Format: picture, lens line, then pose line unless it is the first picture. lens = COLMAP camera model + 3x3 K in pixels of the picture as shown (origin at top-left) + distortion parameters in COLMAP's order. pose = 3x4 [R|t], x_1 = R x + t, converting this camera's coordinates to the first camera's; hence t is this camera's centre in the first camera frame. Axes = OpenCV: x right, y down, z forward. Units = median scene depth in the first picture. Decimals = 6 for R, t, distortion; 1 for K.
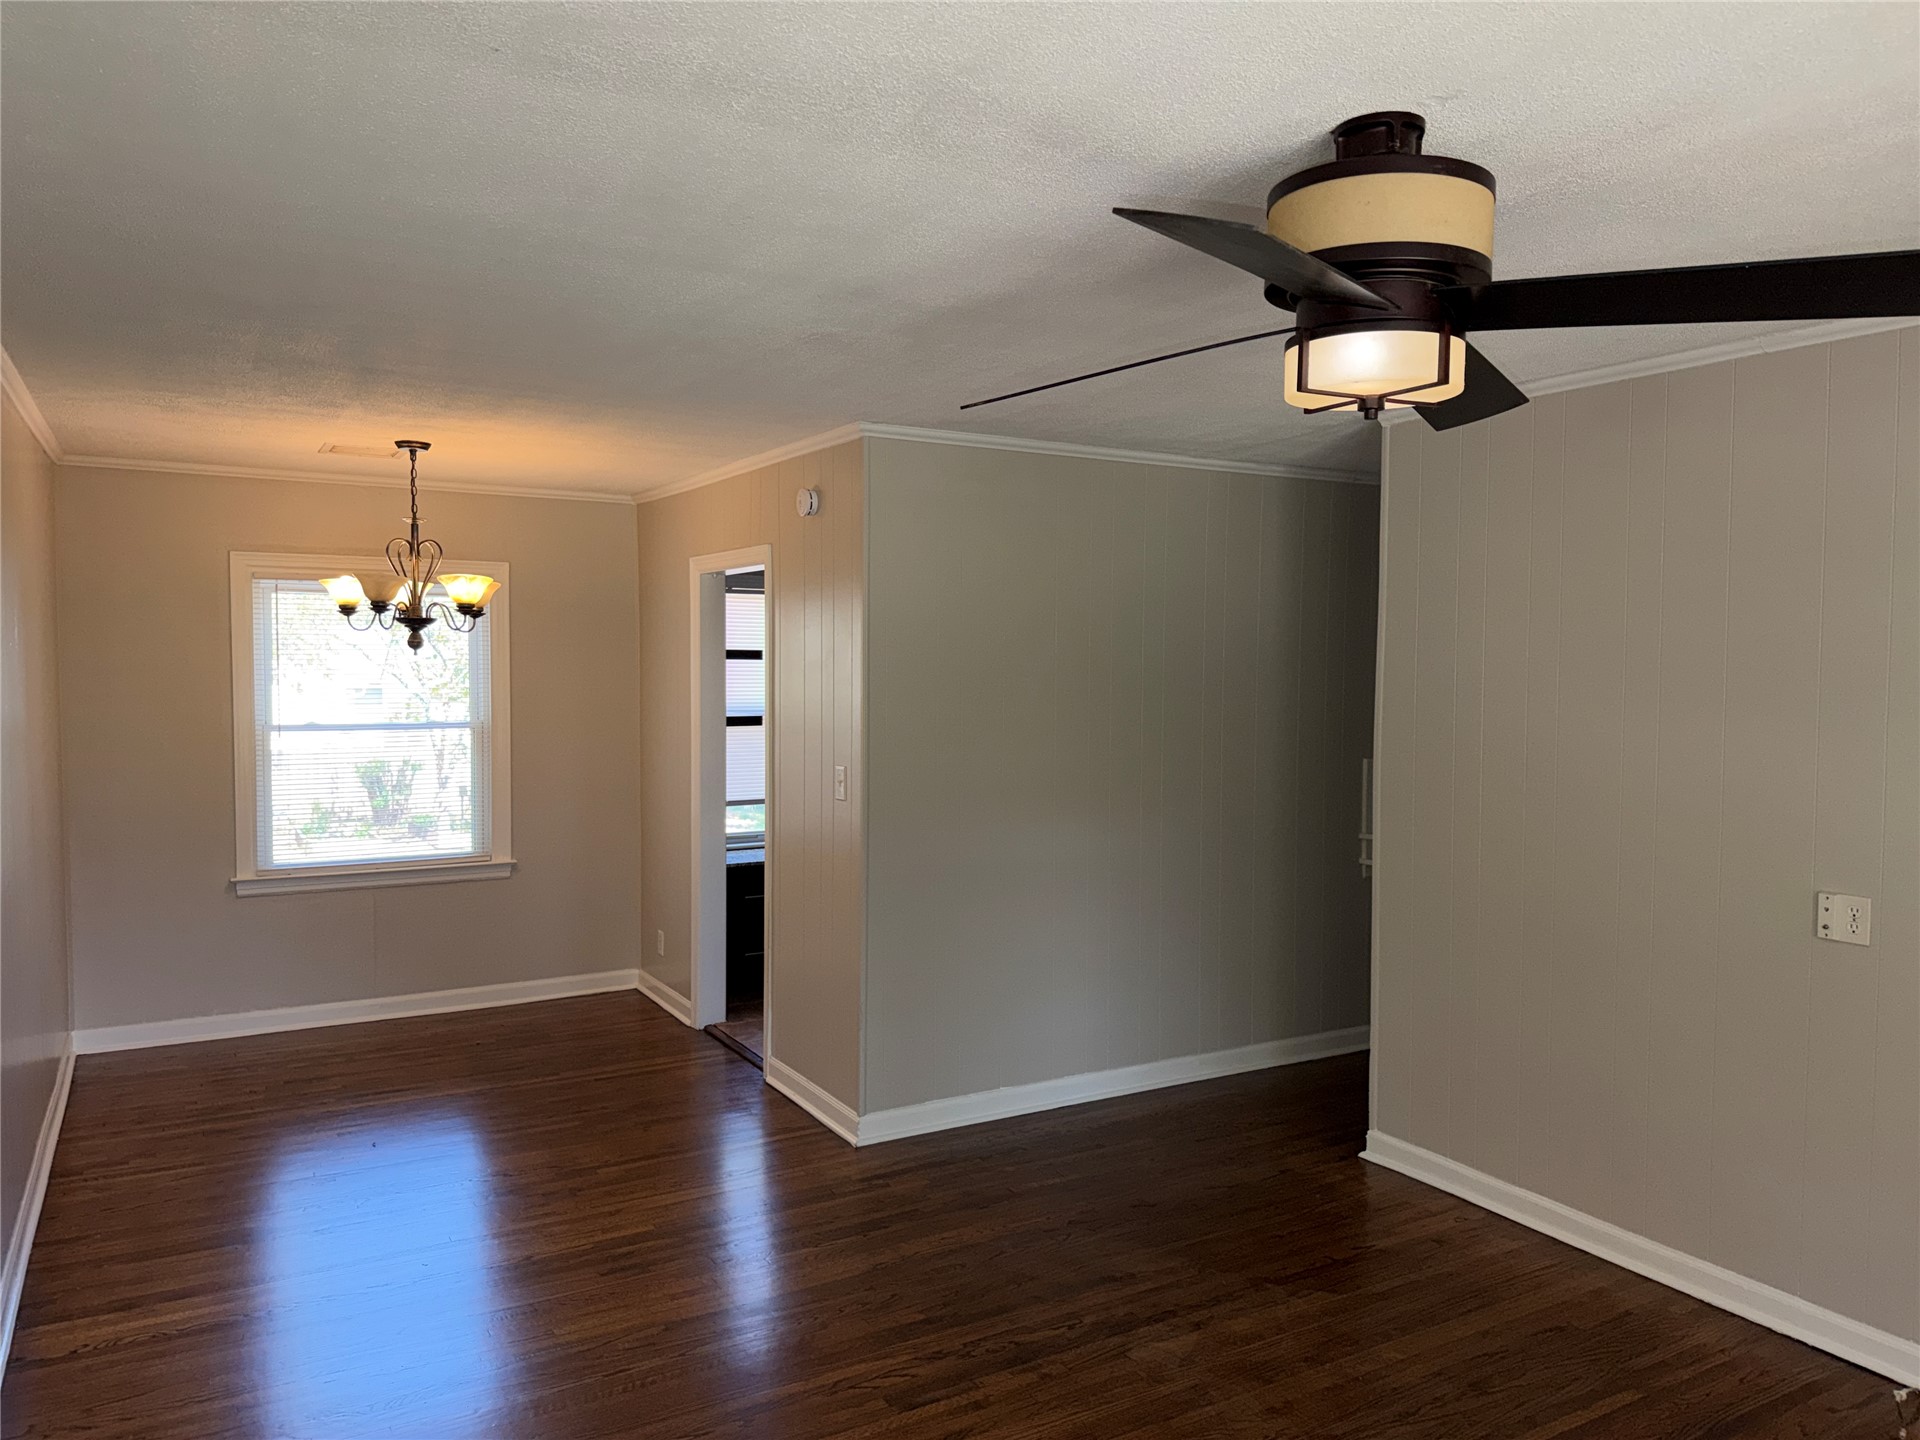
lens RADIAL K [[1338.9, 0, 960.0], [0, 1338.9, 720.0], [0, 0, 1]] dist [0.136649, -0.172614]
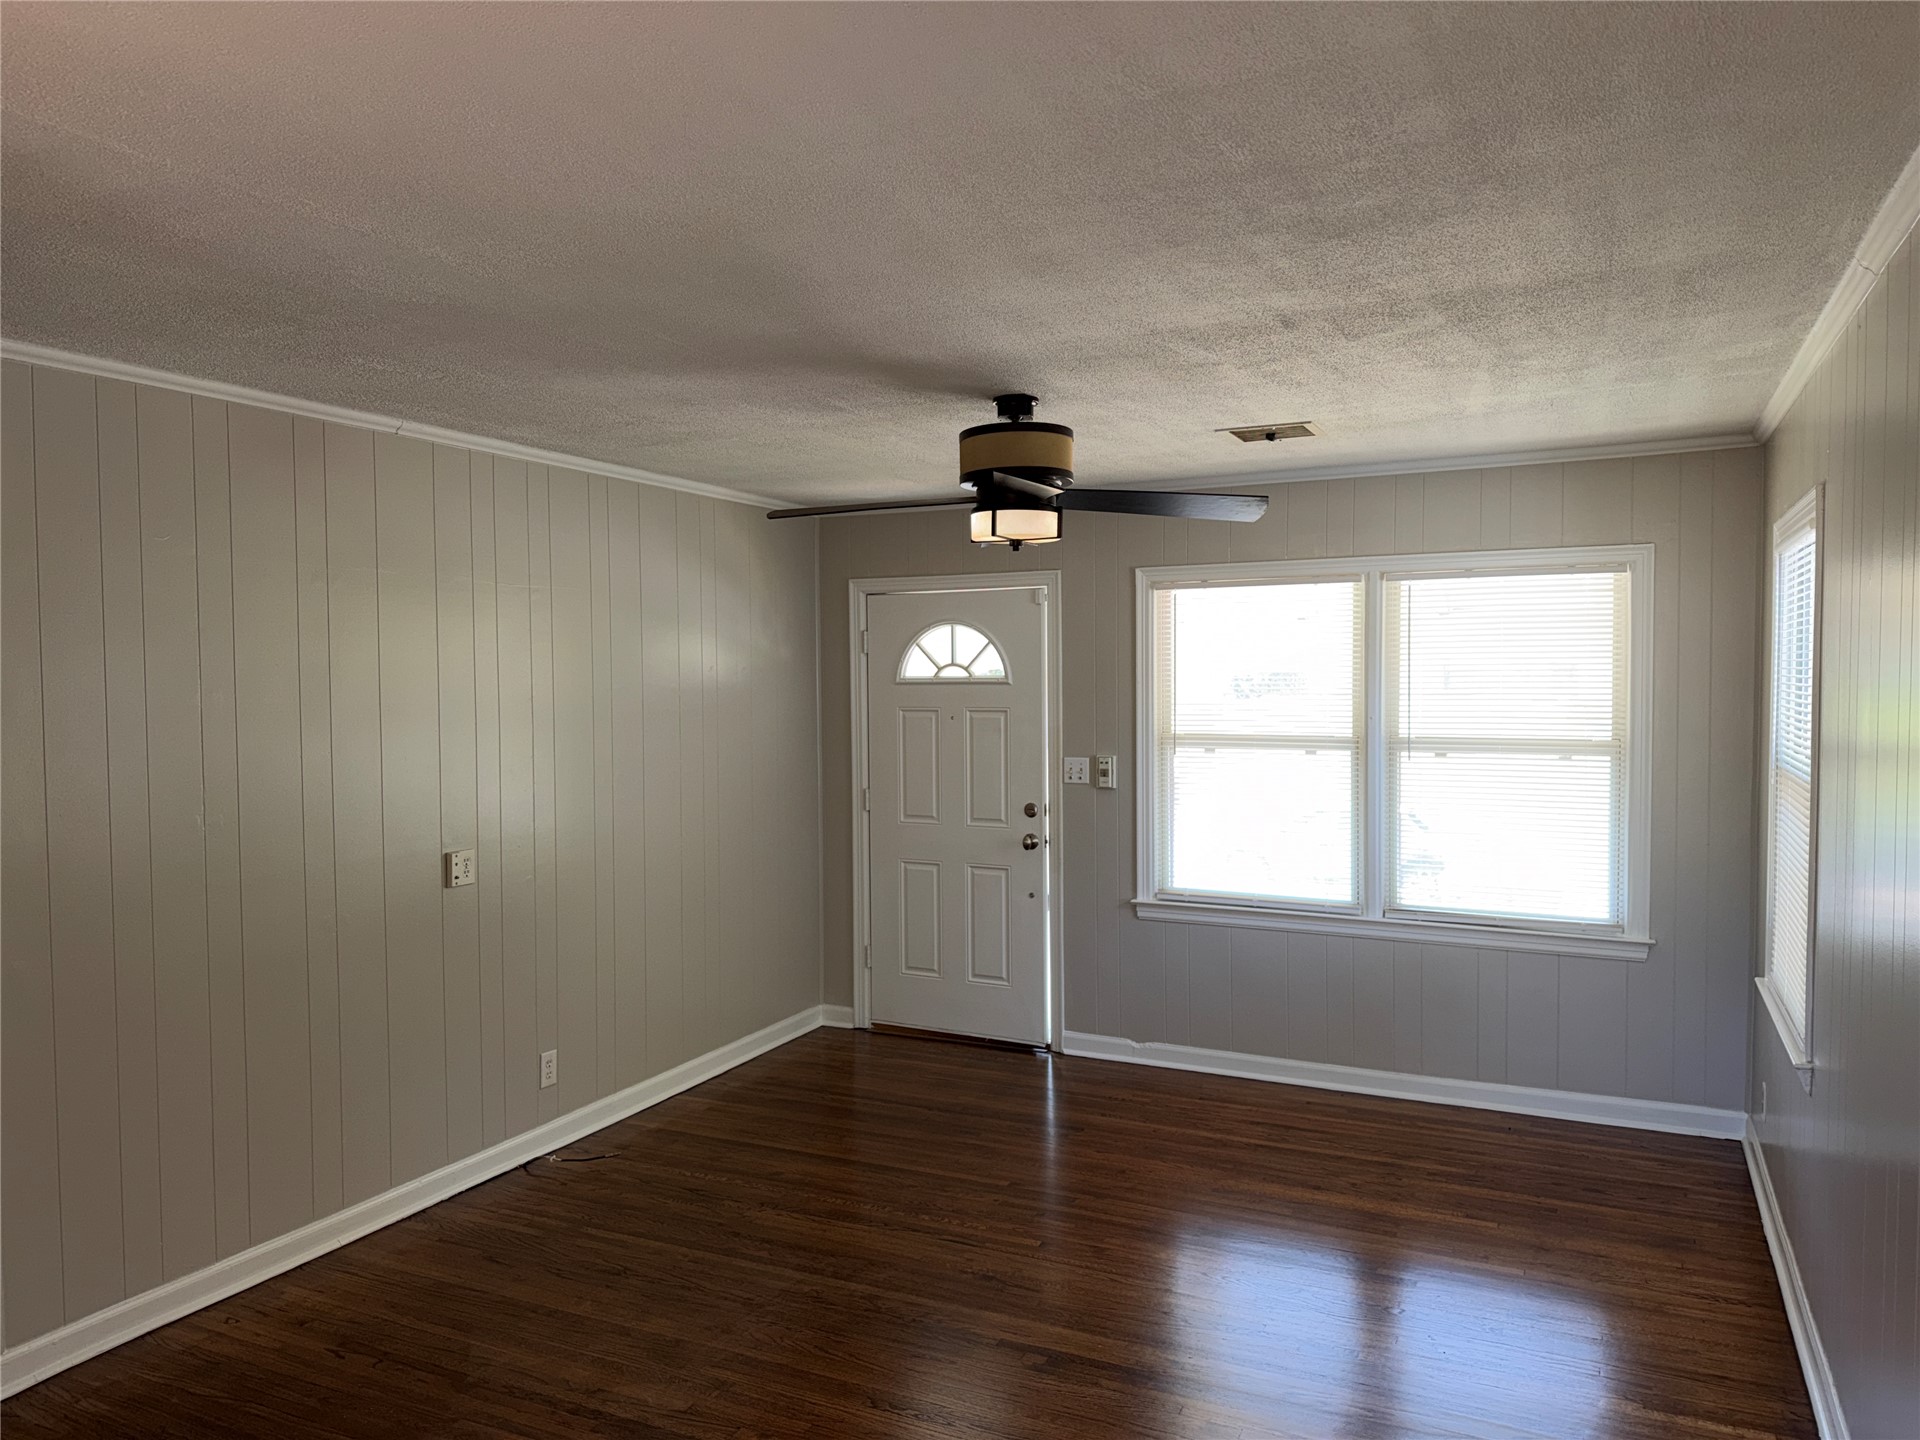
lens RADIAL K [[1338.9, 0, 960.0], [0, 1338.9, 720.0], [0, 0, 1]] dist [0.136649, -0.172614]
pose [[-0.555231, -0.033566, 0.831018, -0.508504], [0.040219, 0.996933, 0.067139, -0.049318], [-0.830723, 0.070701, -0.552178, 0.886955]]
